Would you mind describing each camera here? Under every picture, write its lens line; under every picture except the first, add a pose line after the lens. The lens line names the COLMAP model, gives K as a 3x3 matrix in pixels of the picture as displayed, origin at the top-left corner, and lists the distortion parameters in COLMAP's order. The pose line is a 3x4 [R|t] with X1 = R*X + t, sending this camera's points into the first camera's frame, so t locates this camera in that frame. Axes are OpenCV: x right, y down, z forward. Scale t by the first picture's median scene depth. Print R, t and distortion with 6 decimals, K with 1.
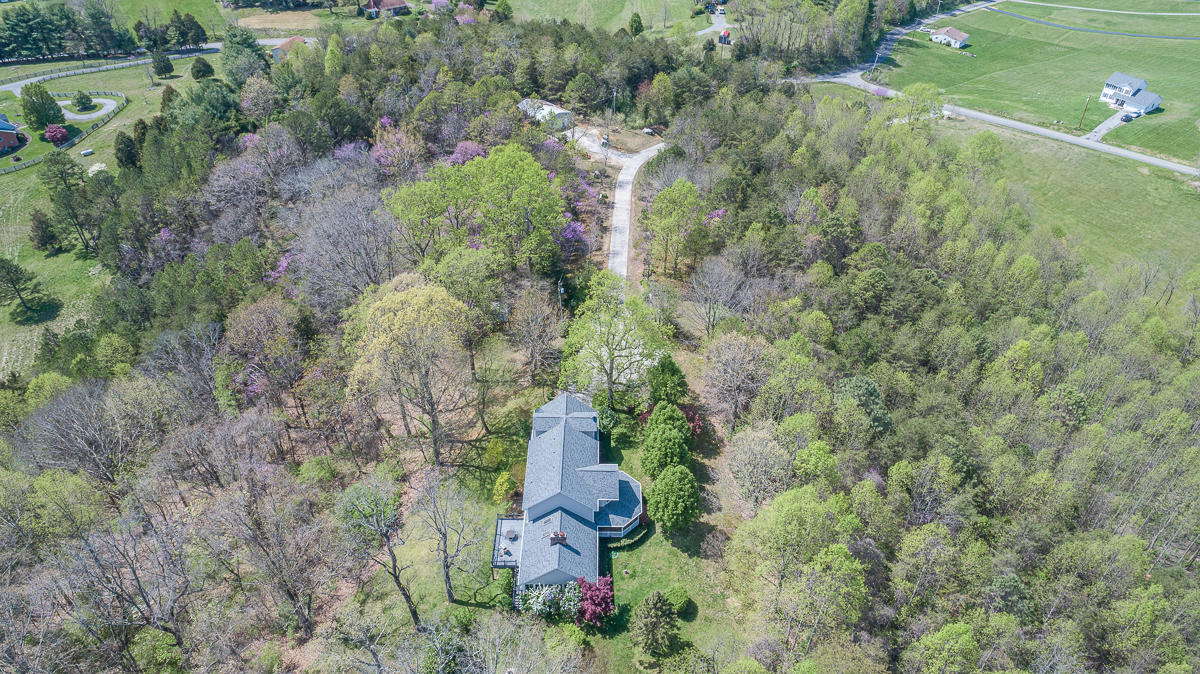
lens RADIAL K [[809.8, 0, 598.6], [0, 809.8, 335.8], [0, 0, 1]] dist [-0.000731, 0.006890]
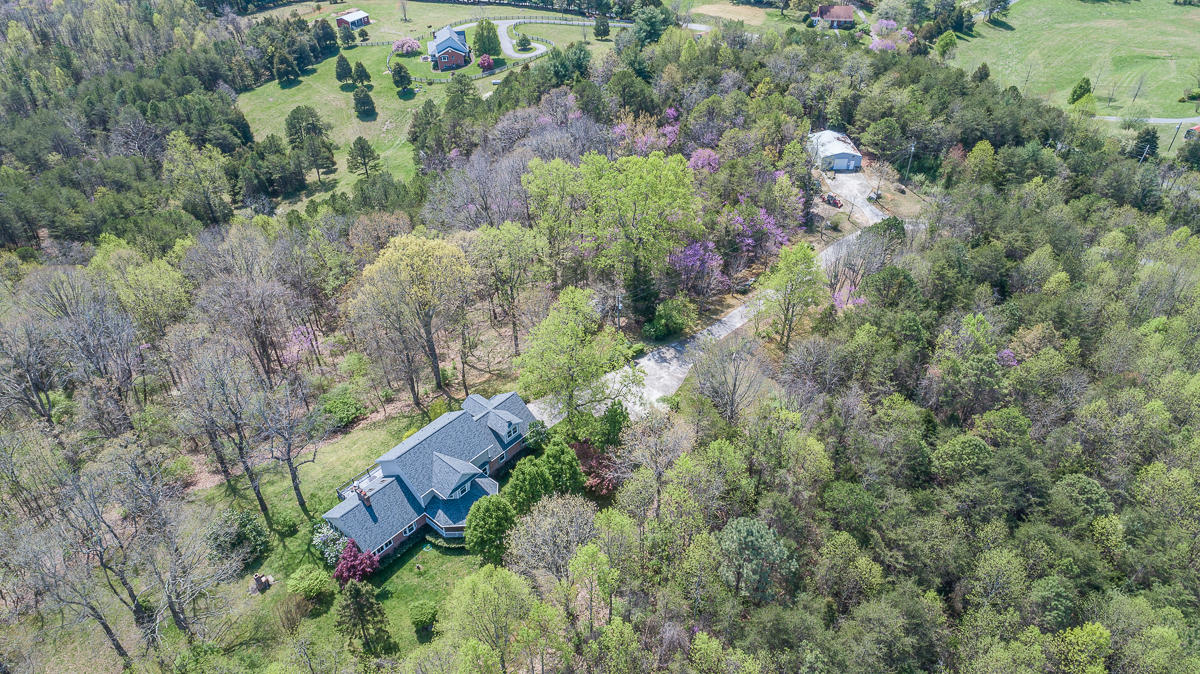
lens RADIAL K [[809.8, 0, 593.9], [0, 809.8, 336.8], [0, 0, 1]] dist [-0.000731, 0.006890]
pose [[0.757840, 0.388946, -0.523832, 0.296060], [-0.395375, 0.912442, 0.105491, -0.074134], [0.518996, 0.127165, 0.845264, 0.121130]]
